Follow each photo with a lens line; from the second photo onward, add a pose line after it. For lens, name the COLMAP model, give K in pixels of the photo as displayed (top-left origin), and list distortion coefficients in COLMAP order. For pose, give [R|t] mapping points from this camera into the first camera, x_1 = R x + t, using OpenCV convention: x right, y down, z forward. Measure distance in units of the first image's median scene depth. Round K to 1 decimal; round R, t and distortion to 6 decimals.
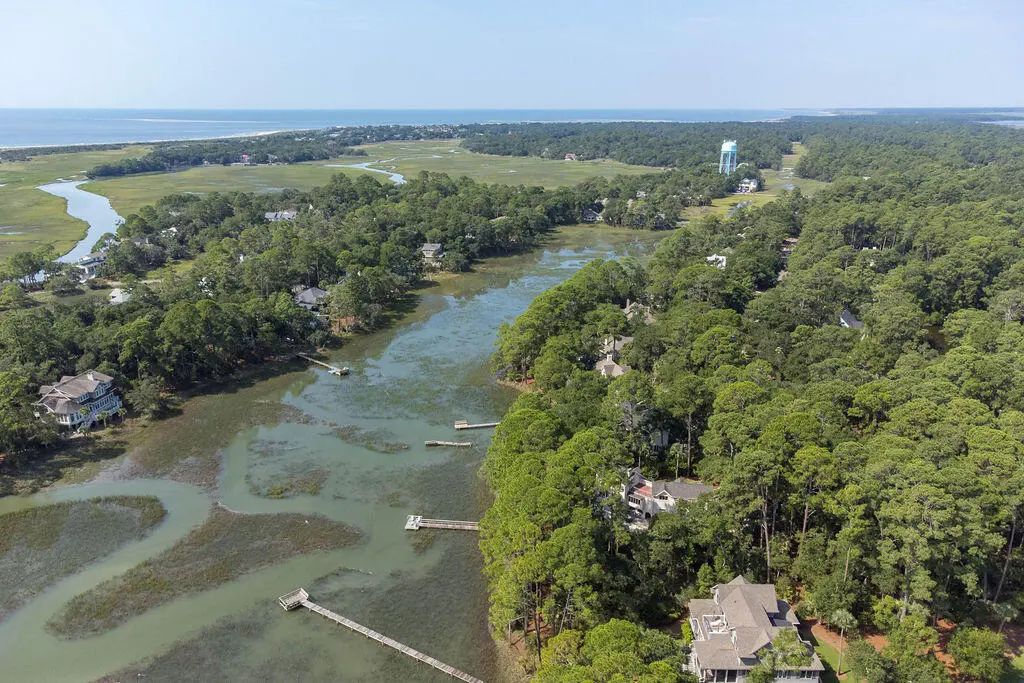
lens RADIAL K [[766.8, 0, 511.0], [0, 766.8, 344.8], [0, 0, 1]] dist [0.003403, 0.011699]
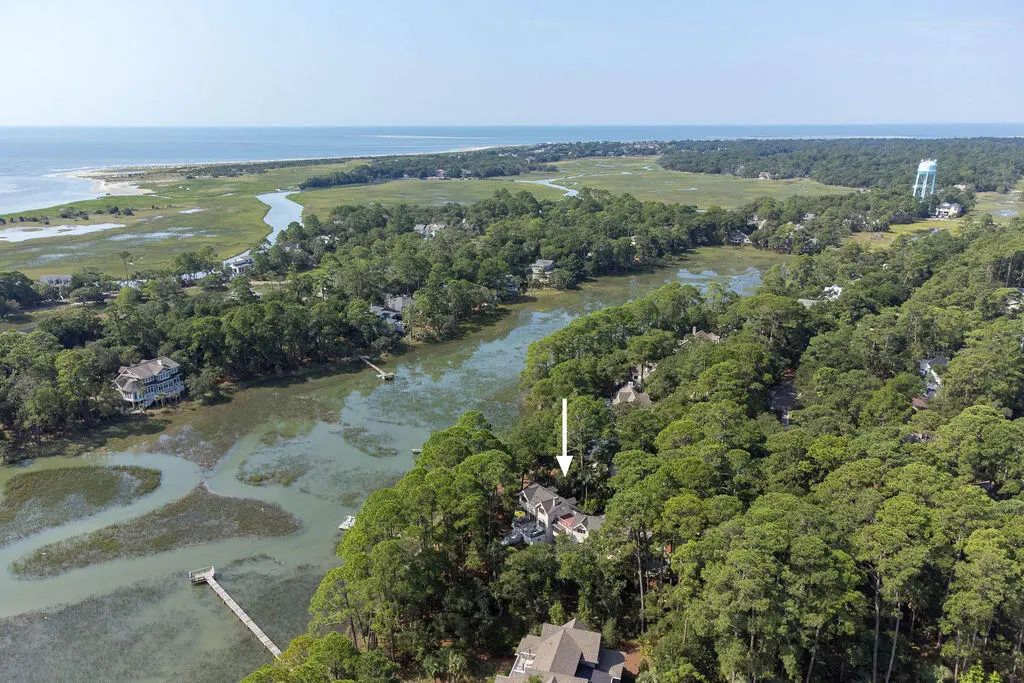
lens RADIAL K [[766.8, 0, 511.3], [0, 766.8, 347.2], [0, 0, 1]] dist [0.003403, 0.011699]
pose [[0.961488, 0.073183, -0.264923, 0.114319], [-0.077497, 0.996975, -0.005854, -0.006544], [0.263693, 0.026159, 0.964252, 0.011621]]
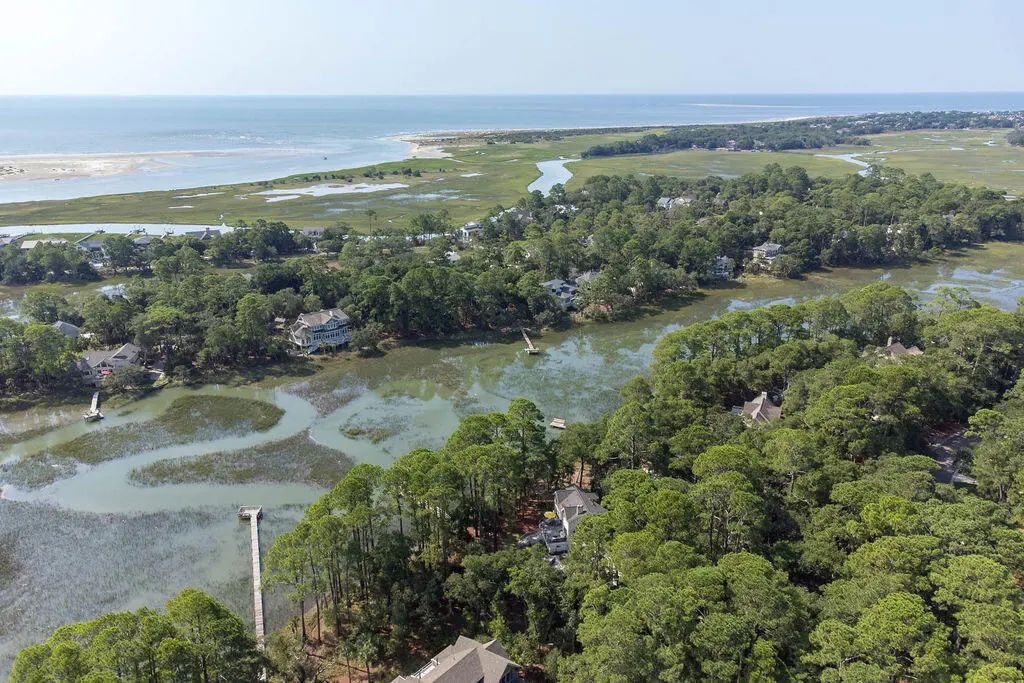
lens RADIAL K [[766.8, 0, 514.0], [0, 766.8, 335.8], [0, 0, 1]] dist [0.003403, 0.011699]
pose [[0.780356, 0.184087, -0.597625, 0.197205], [-0.179405, 0.981419, 0.068046, -0.026995], [0.599047, 0.054117, 0.798883, 0.073166]]
